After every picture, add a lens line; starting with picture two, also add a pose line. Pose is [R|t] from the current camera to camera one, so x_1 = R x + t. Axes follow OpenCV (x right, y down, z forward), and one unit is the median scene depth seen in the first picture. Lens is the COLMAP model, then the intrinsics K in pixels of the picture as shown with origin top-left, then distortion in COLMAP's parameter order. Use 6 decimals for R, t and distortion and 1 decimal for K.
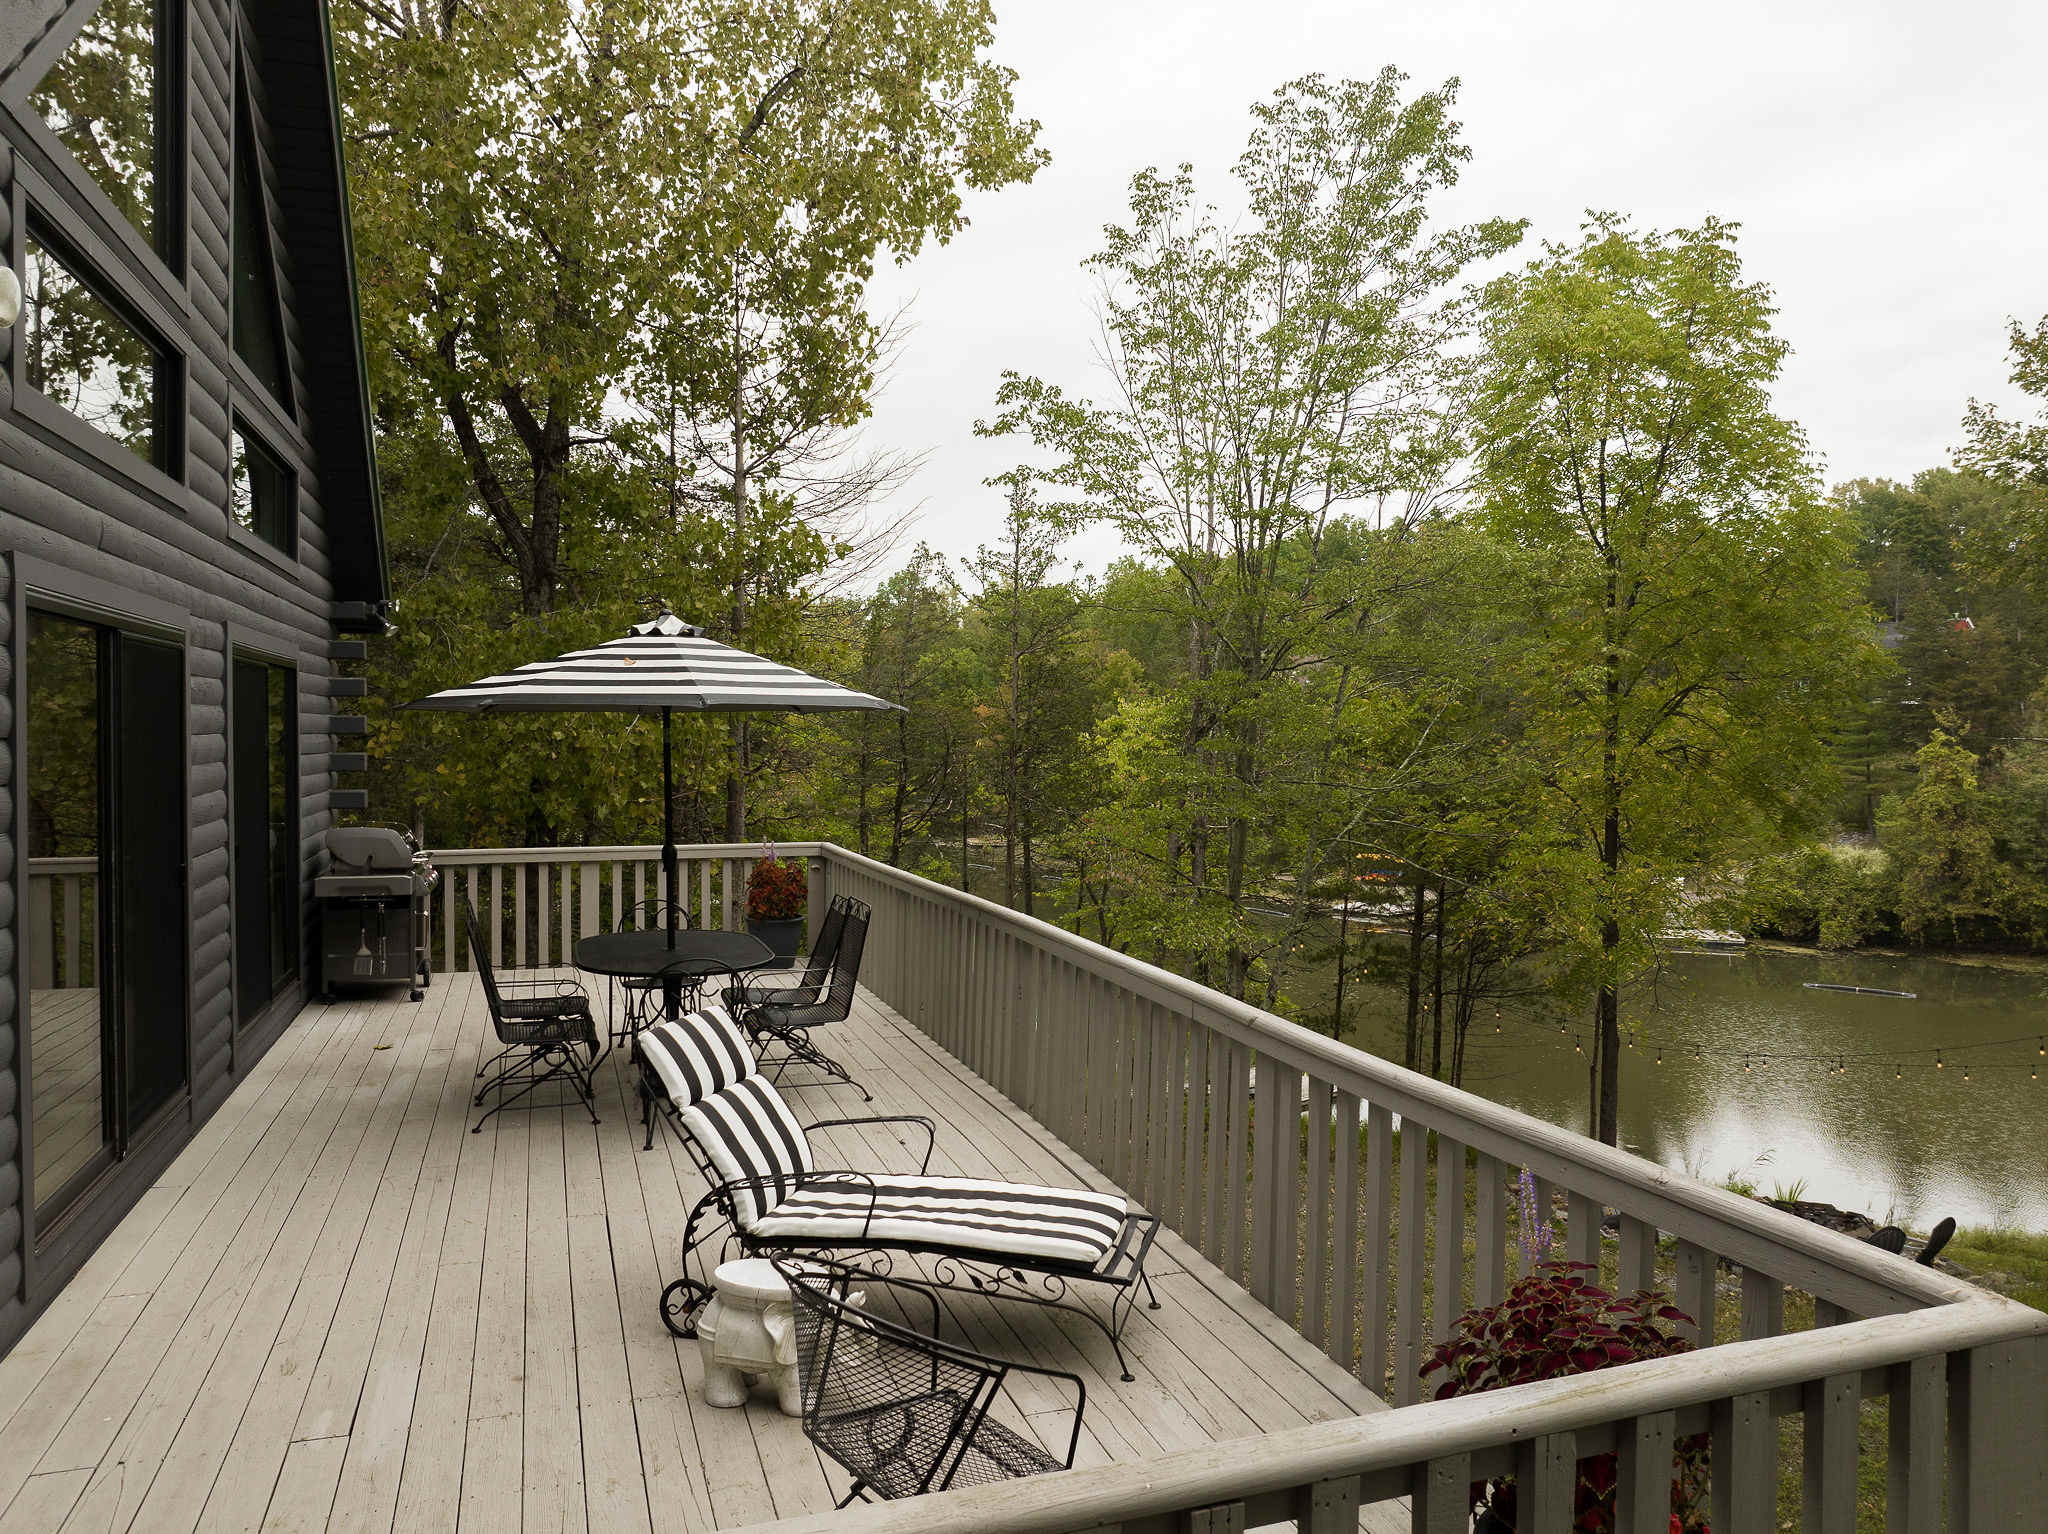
lens RADIAL K [[1499.3, 0, 1024.0], [0, 1499.3, 767.0], [0, 0, 1]] dist [-0.064827, 0.031150]
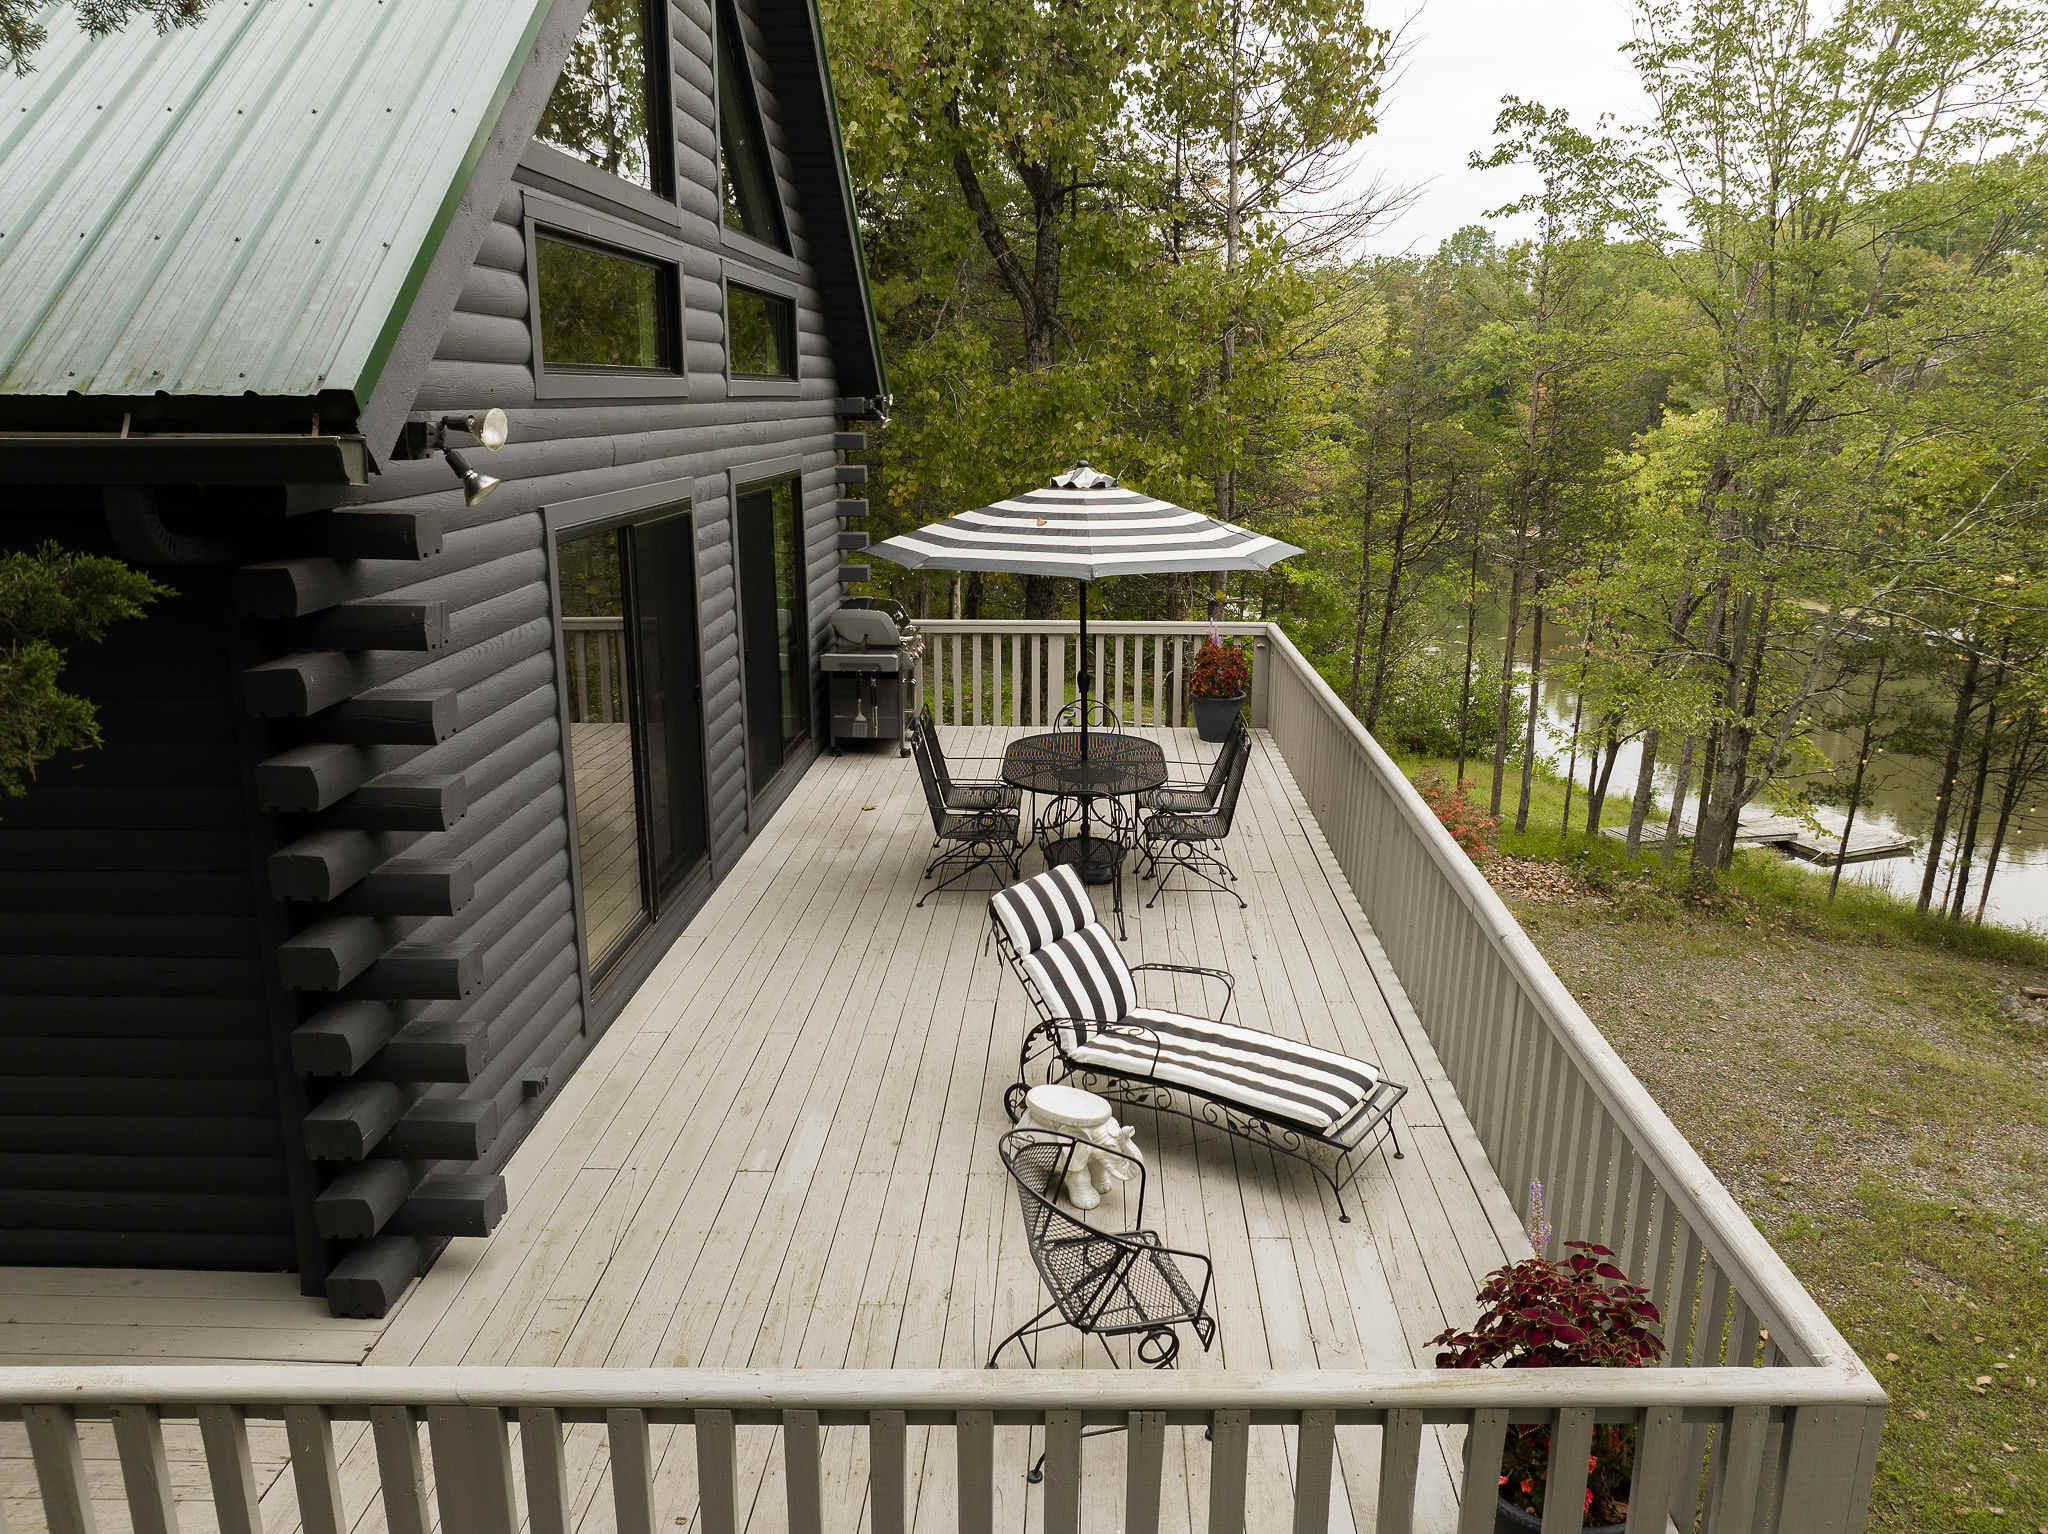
lens RADIAL K [[1512.1, 0, 1024.0], [0, 1512.1, 767.0], [0, 0, 1]] dist [-0.072156, 0.106369]
pose [[0.937350, 0.074359, -0.340361, 0.121047], [-0.000935, 0.977490, 0.210980, -0.122397], [0.348387, -0.197444, 0.916320, -0.090126]]
